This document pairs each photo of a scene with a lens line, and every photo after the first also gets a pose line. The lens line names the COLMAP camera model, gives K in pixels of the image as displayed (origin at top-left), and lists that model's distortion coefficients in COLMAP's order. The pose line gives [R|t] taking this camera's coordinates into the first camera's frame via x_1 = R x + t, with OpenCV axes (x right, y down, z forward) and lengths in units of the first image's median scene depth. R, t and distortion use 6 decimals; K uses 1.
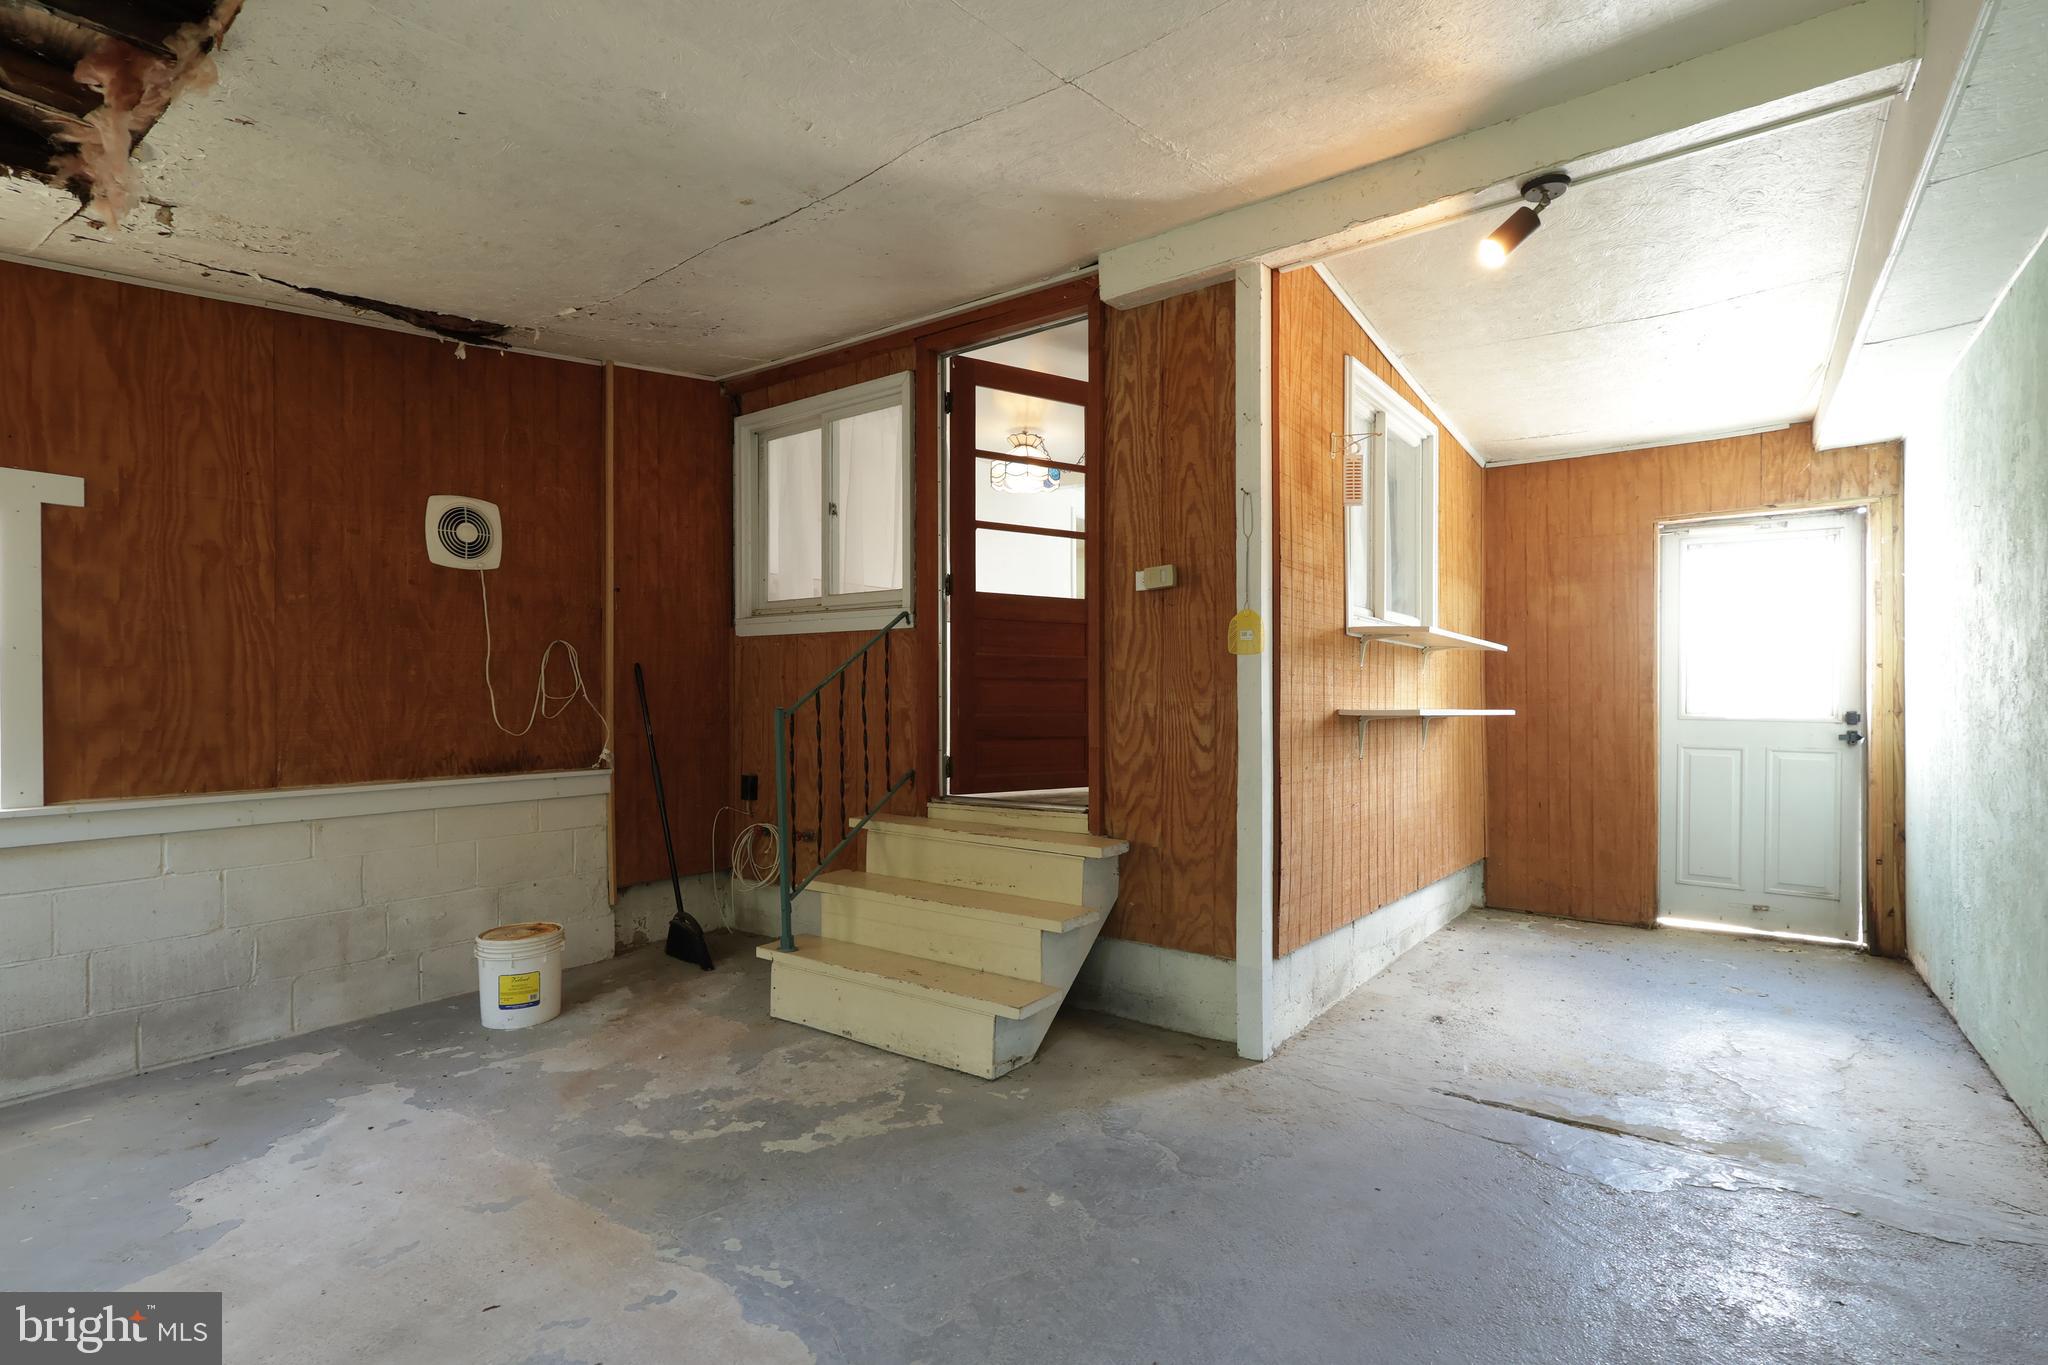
lens RADIAL K [[956.4, 0, 1016.3], [0, 956.4, 682.9], [0, 0, 1]] dist [-0.005461, 0.000022]
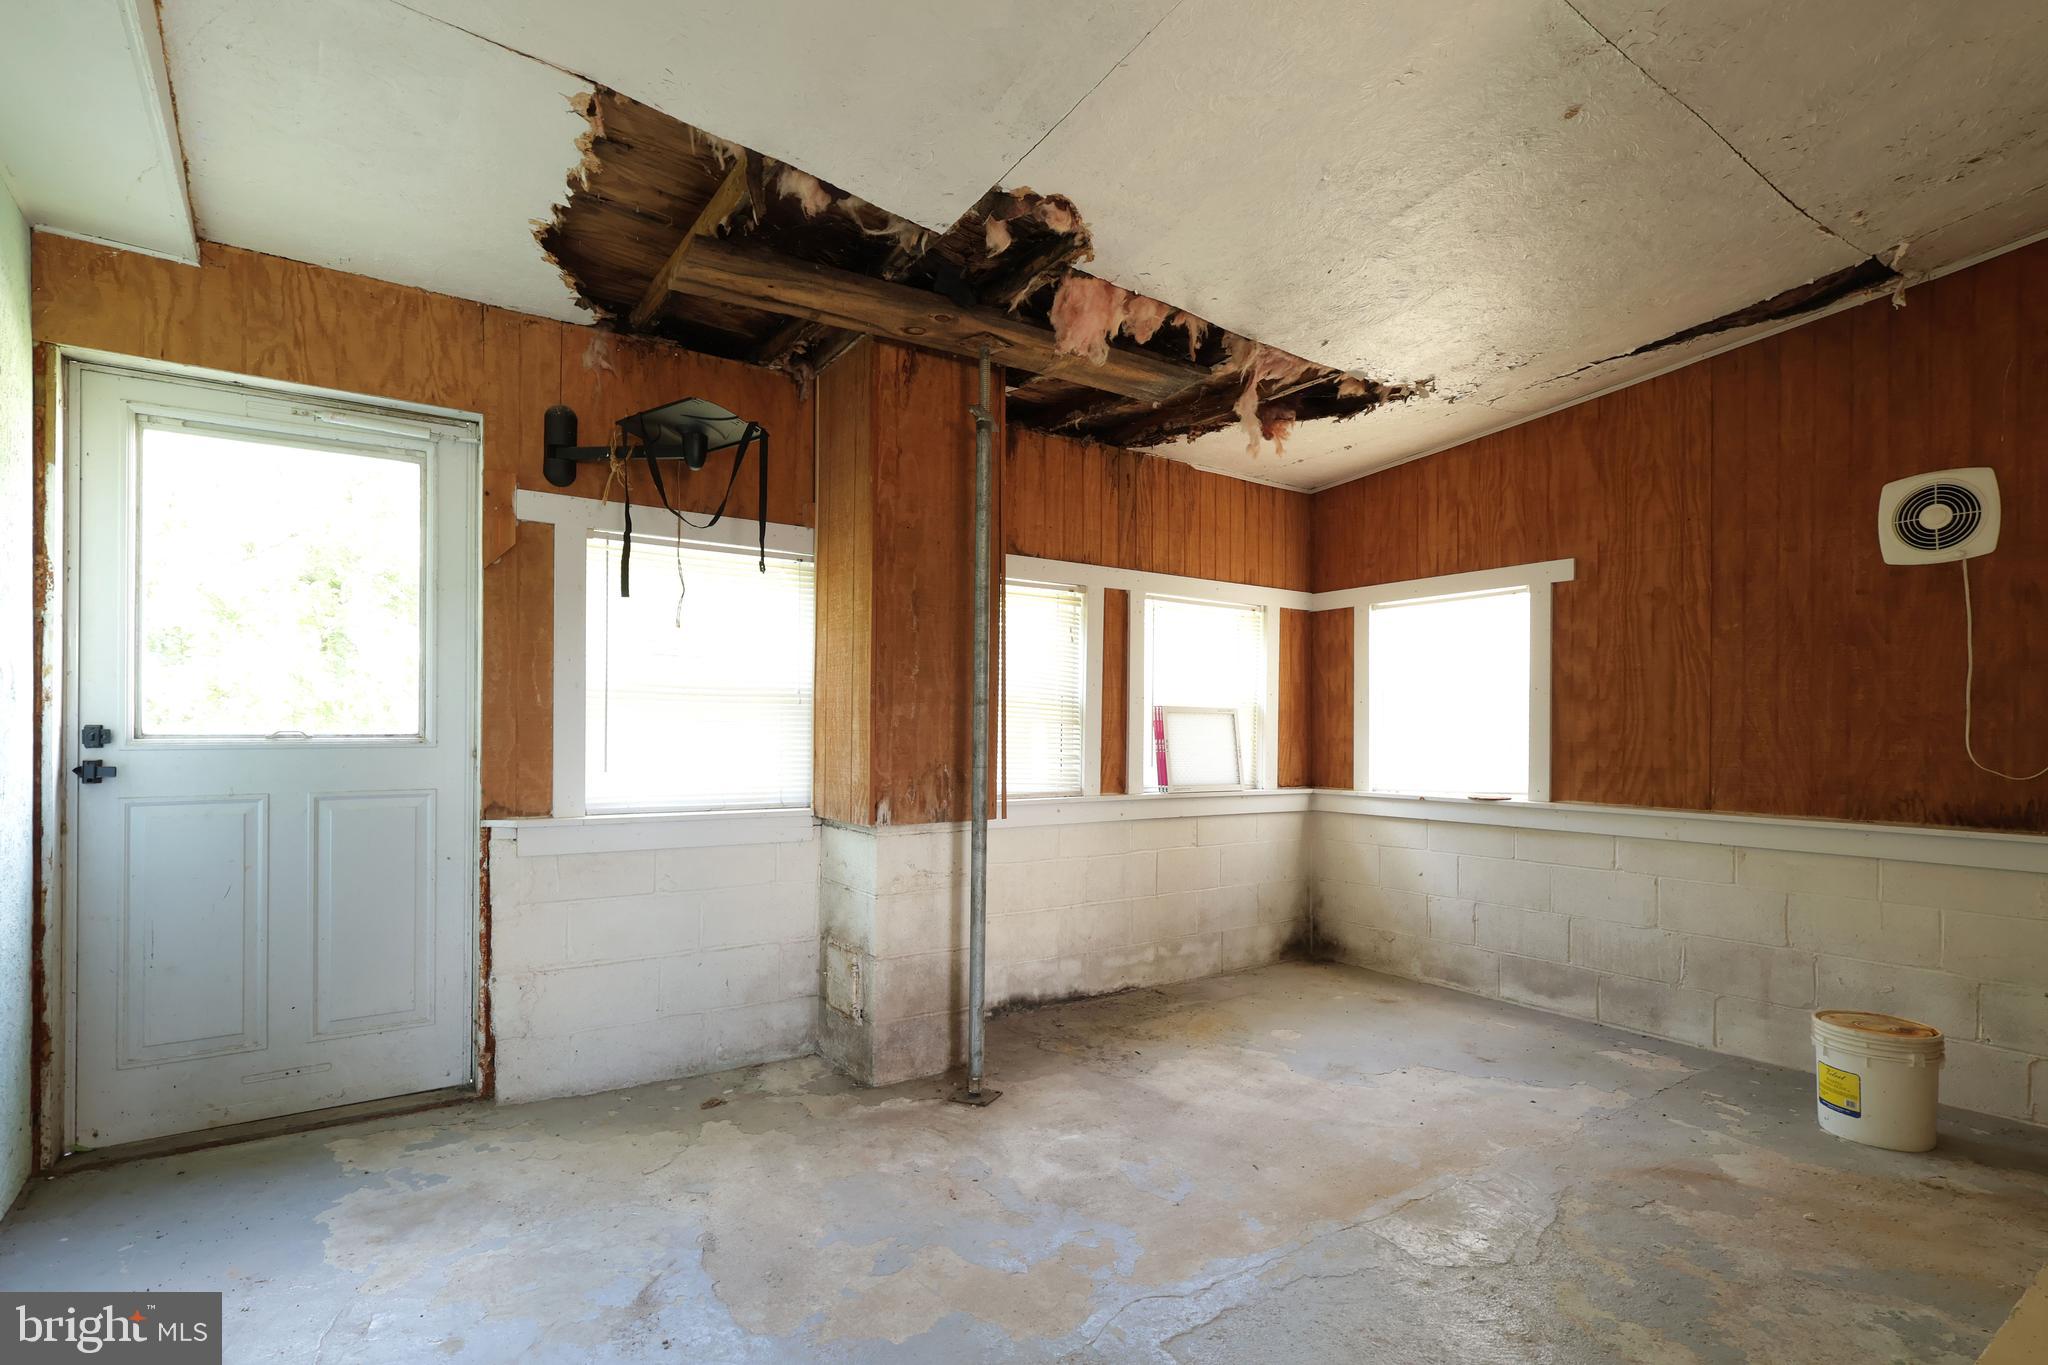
lens RADIAL K [[975.6, 0, 1028.0], [0, 975.6, 700.9], [0, 0, 1]] dist [0.001983, 0.000458]
pose [[-0.303012, -0.023424, -0.952699, 0.492819], [0.006206, 0.999628, -0.026551, 0.013485], [0.952966, -0.013958, -0.302754, 0.621058]]
